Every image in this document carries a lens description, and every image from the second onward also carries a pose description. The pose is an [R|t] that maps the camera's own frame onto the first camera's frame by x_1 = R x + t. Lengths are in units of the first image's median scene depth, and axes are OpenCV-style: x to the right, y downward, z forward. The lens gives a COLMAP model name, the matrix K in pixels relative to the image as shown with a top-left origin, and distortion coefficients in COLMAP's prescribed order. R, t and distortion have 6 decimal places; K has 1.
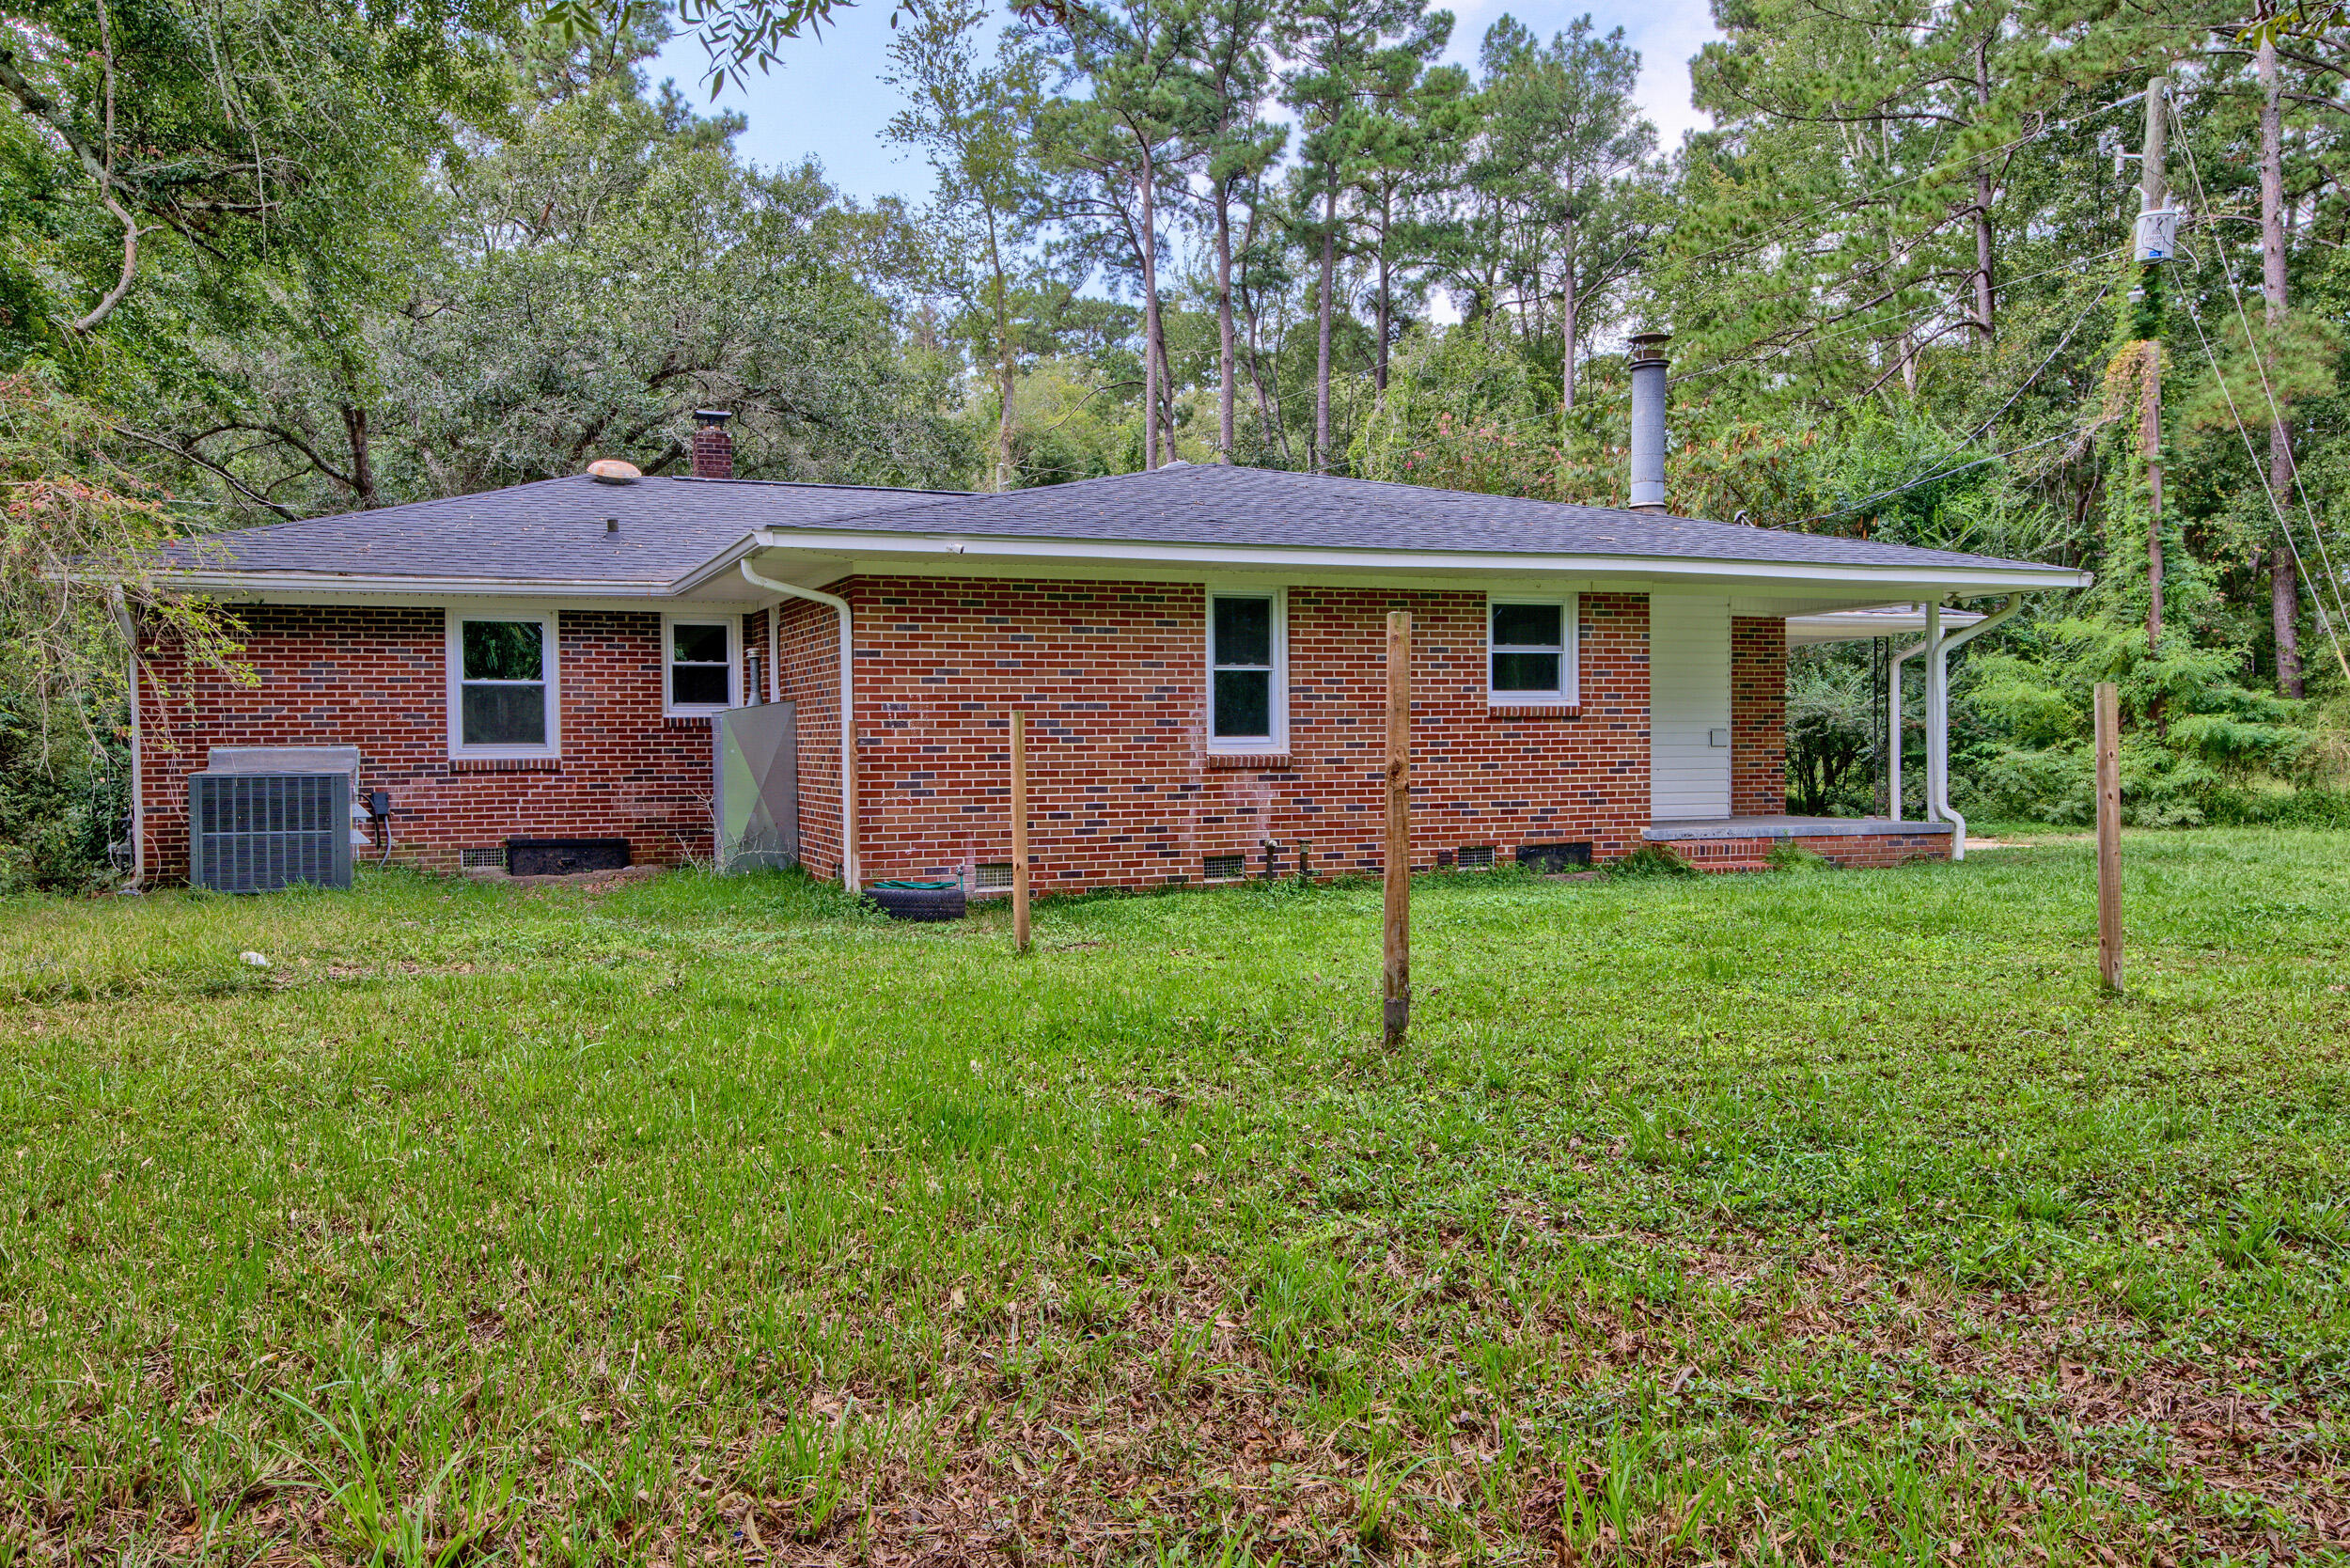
lens RADIAL K [[1882.6, 0, 1136.1], [0, 1882.6, 774.6], [0, 0, 1]] dist [0.057723, 0.003114]
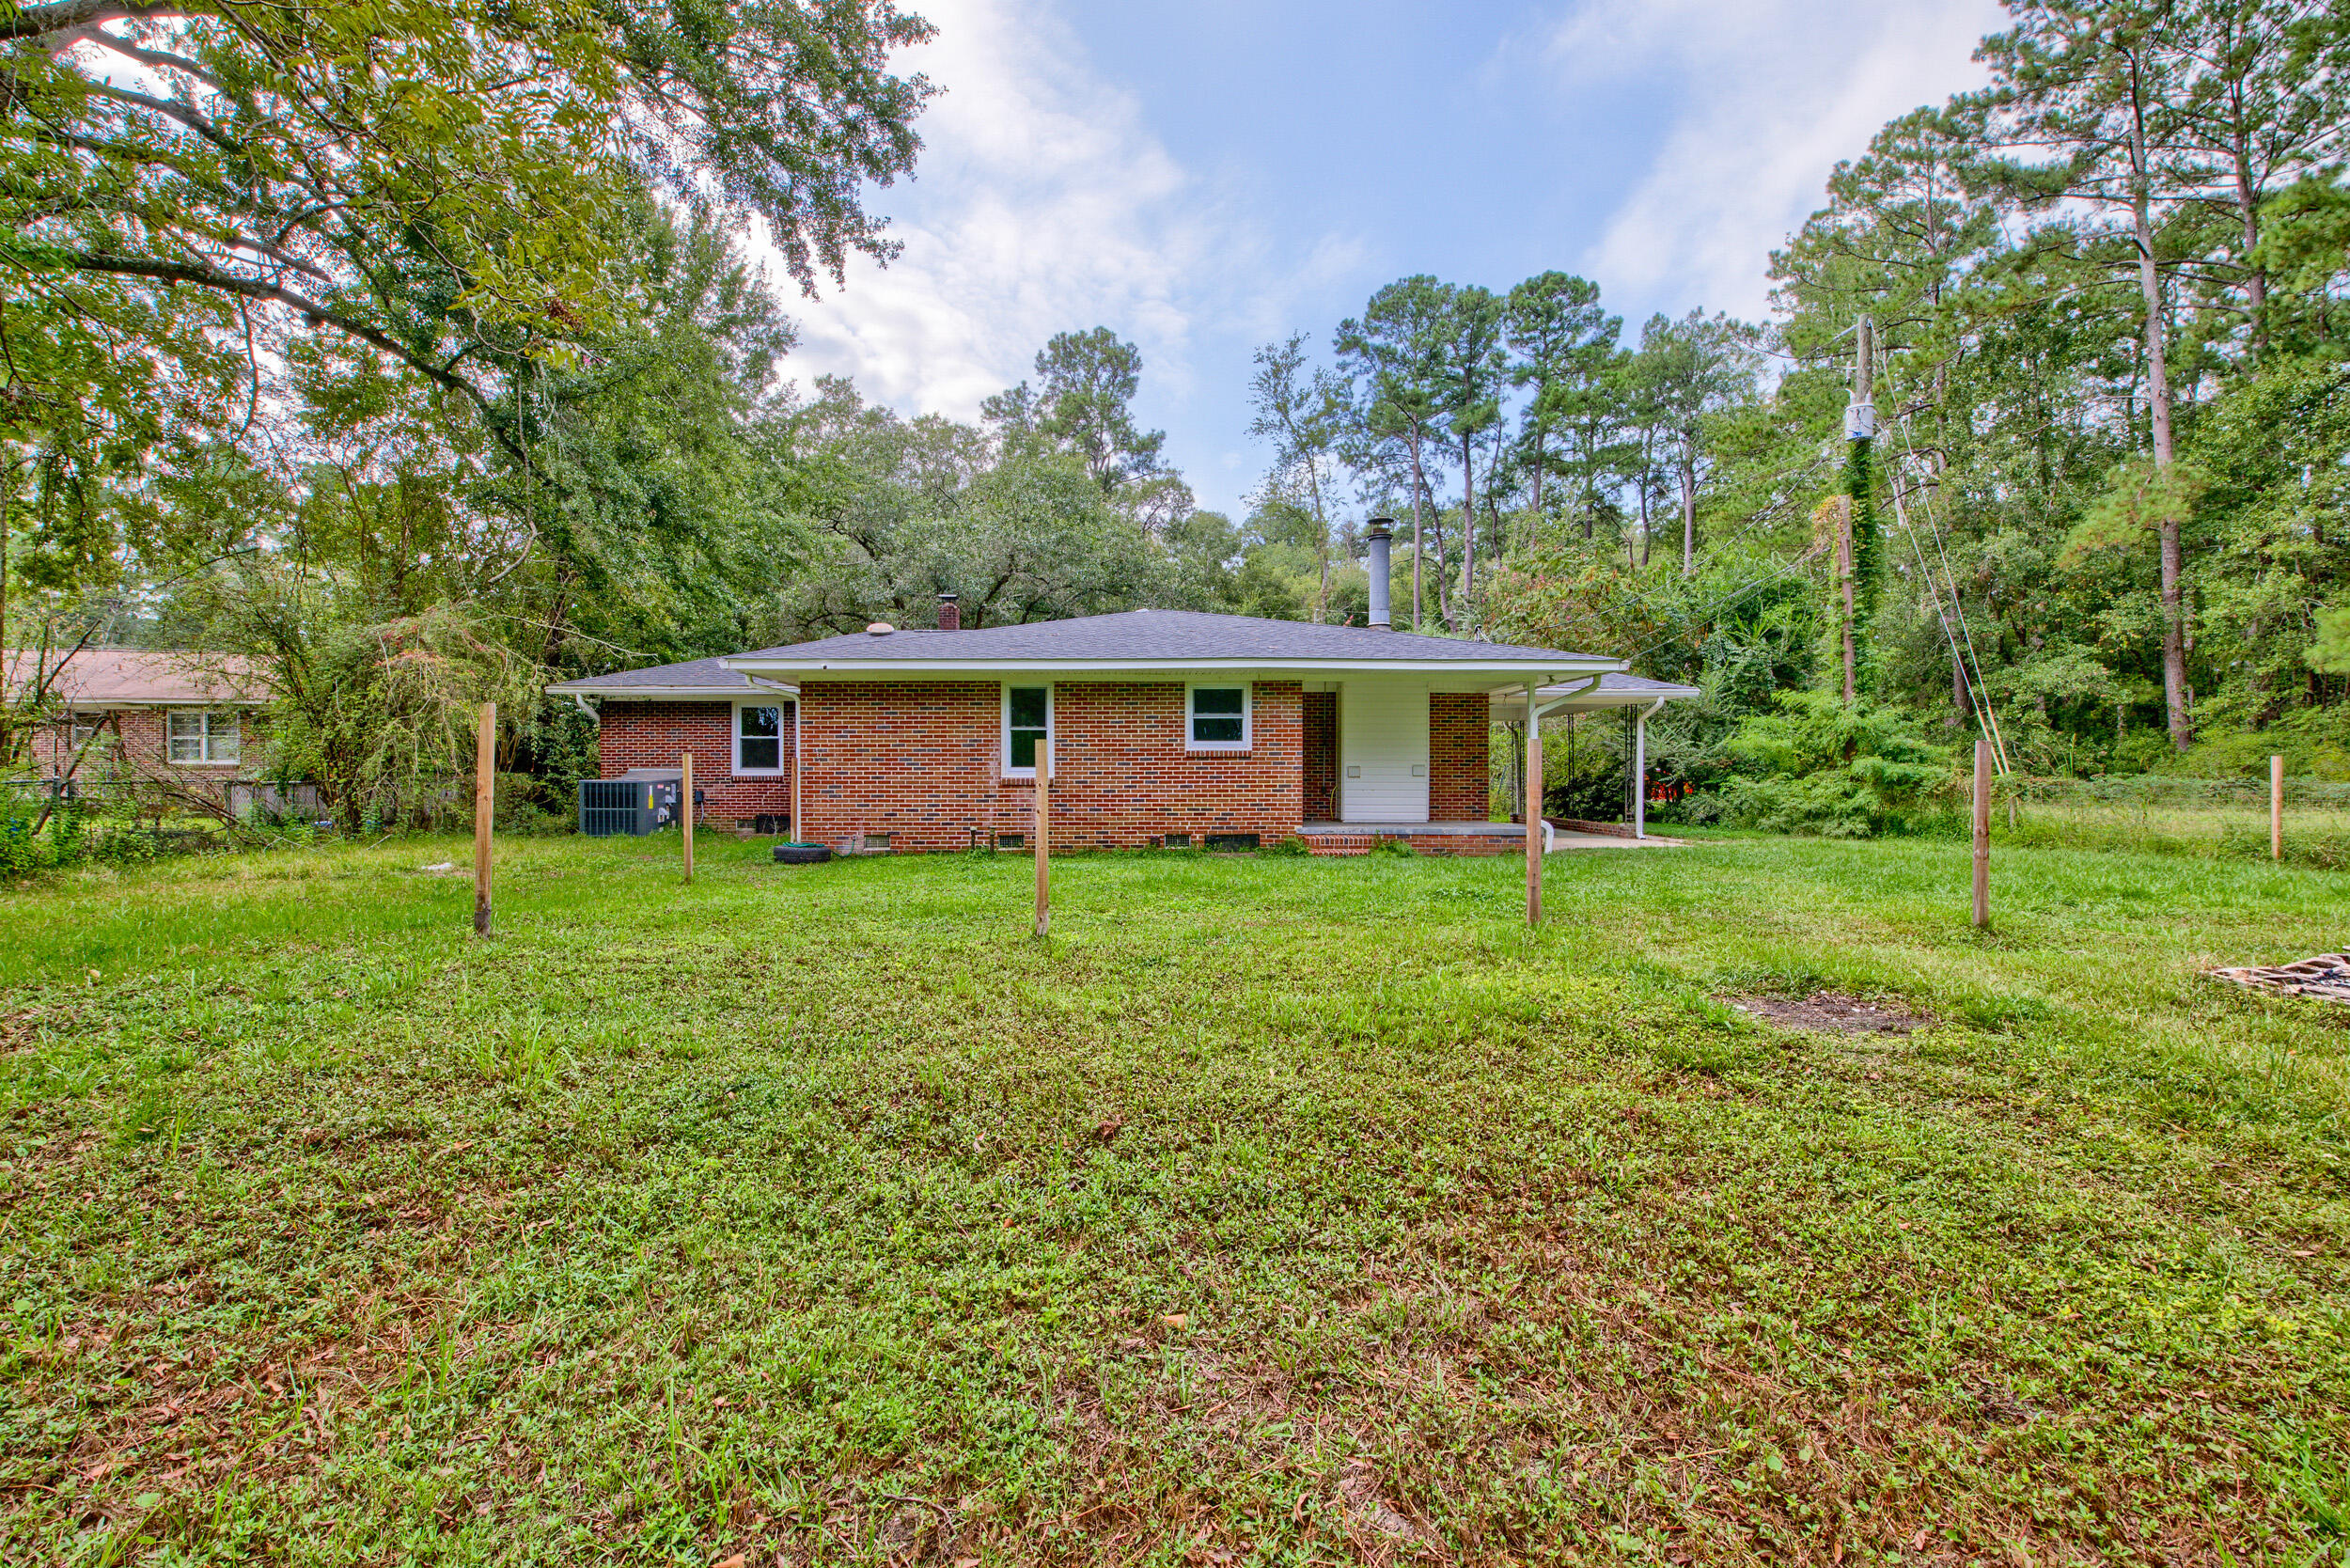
lens RADIAL K [[1047.4, 0, 1145.8], [0, 1047.4, 774.0], [0, 0, 1]] dist [0.000405, -0.012722]
pose [[0.926242, 0.010967, -0.376769, 0.414587], [-0.014548, 0.999872, -0.006659, -0.007334], [0.376648, 0.011649, 0.926283, 0.107622]]
